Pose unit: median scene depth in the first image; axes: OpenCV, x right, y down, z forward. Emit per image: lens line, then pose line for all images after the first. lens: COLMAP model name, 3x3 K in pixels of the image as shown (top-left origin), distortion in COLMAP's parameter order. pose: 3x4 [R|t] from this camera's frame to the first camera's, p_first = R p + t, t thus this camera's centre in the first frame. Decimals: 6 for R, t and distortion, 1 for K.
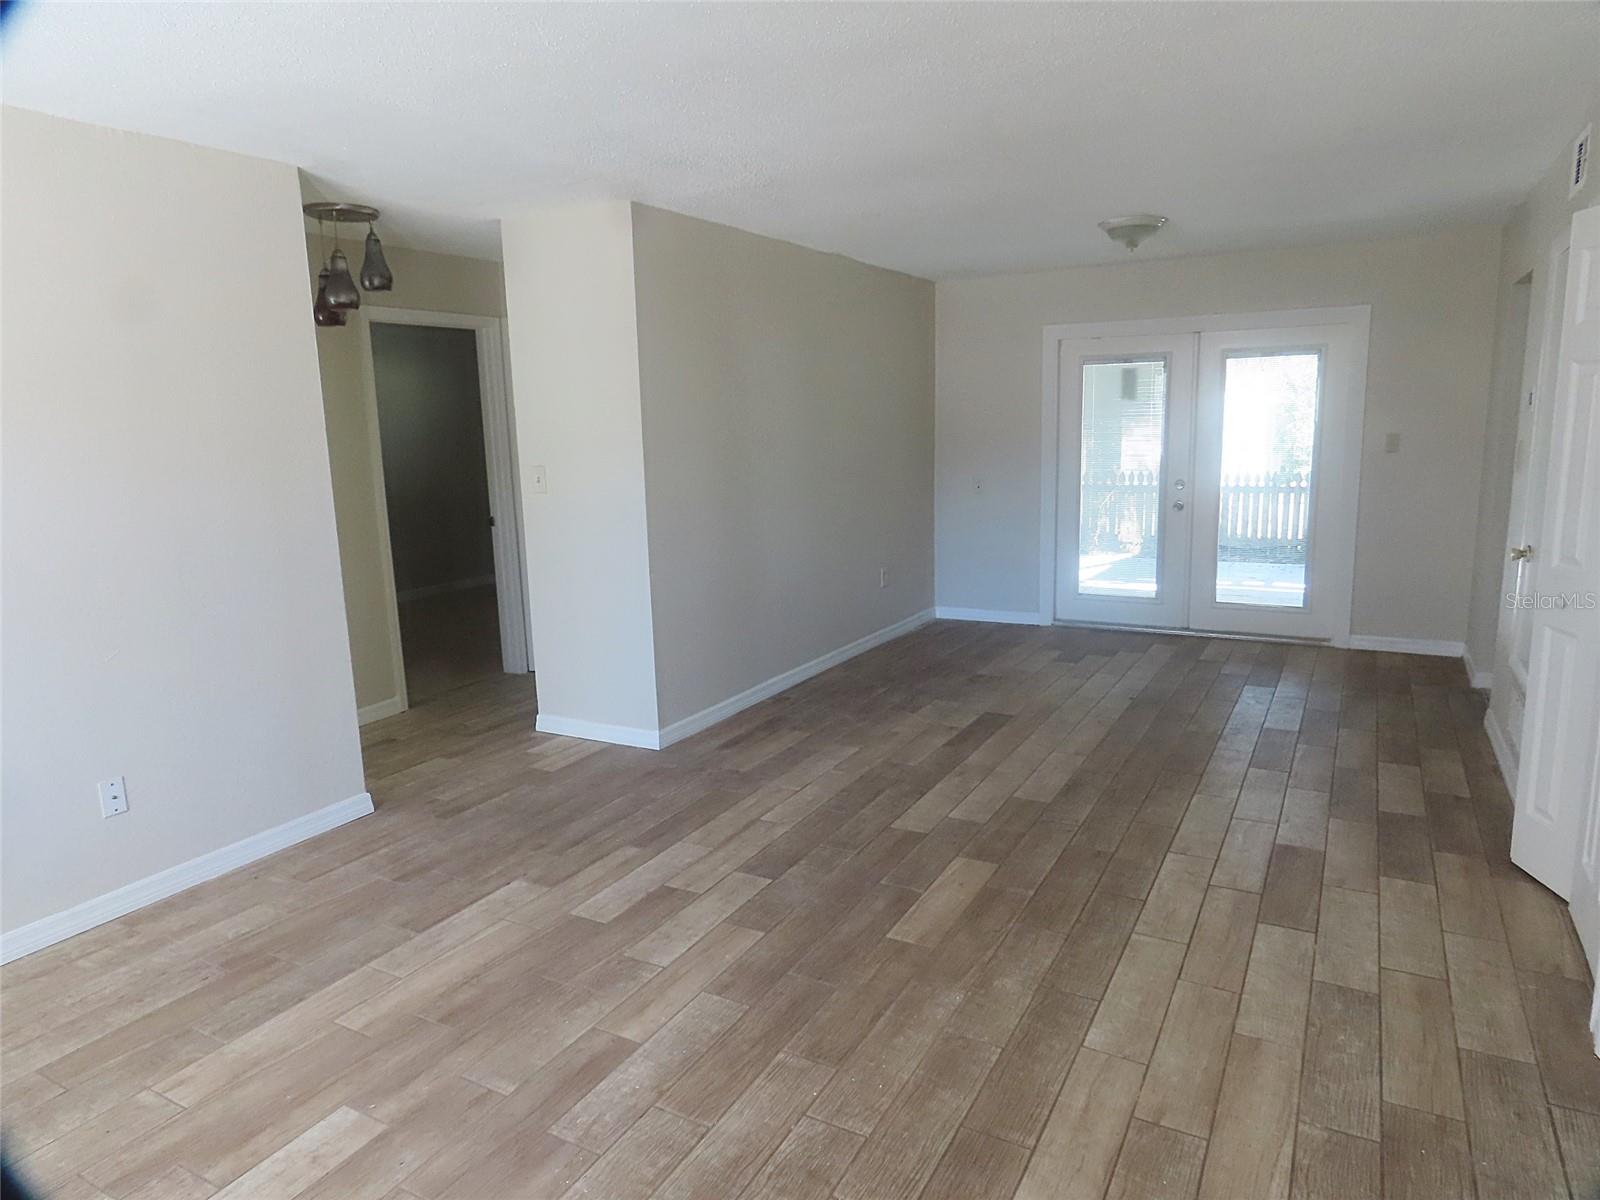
lens RADIAL K [[1009.6, 0, 798.8], [0, 1009.6, 594.8], [0, 0, 1]] dist [-0.013319, 0.005969]
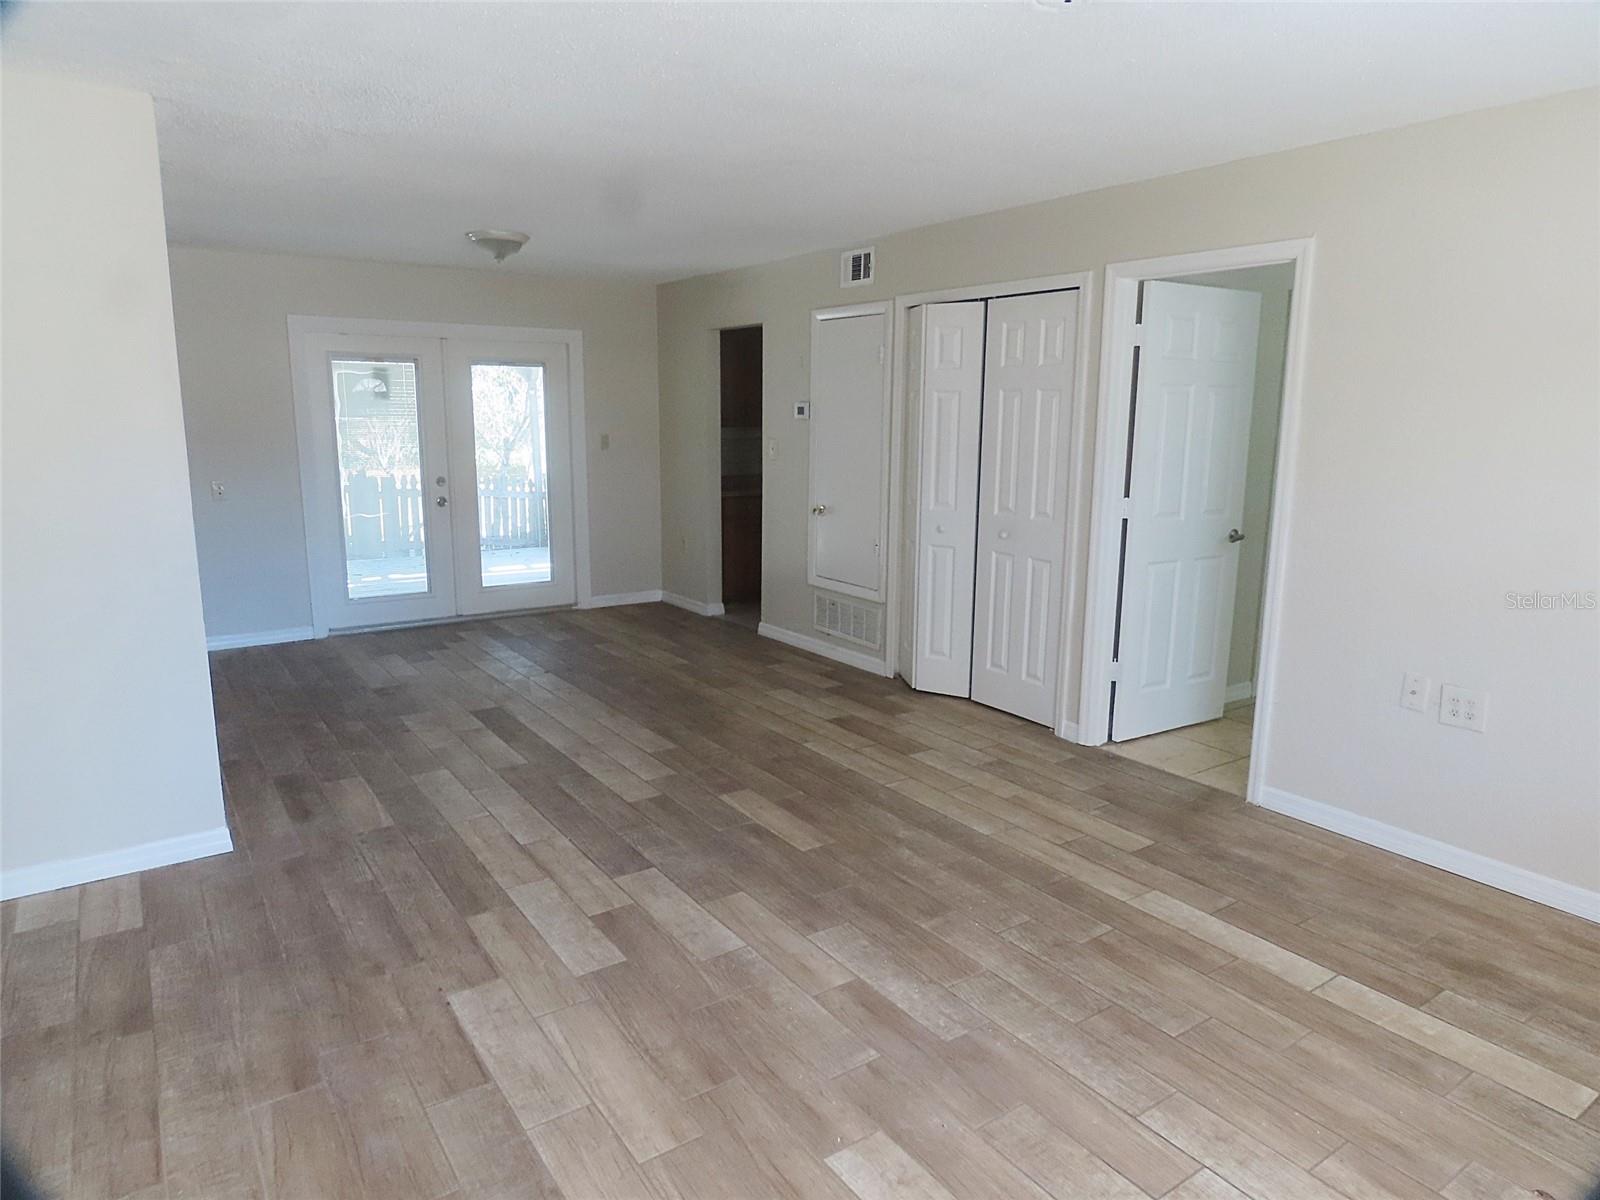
lens RADIAL K [[1009.6, 0, 804.6], [0, 1009.6, 604.4], [0, 0, 1]] dist [-0.013319, 0.005969]
pose [[0.434198, -0.138560, 0.890097, -0.787328], [0.135569, 0.986897, 0.087497, -0.043579], [-0.890558, 0.082679, 0.447293, 0.374637]]
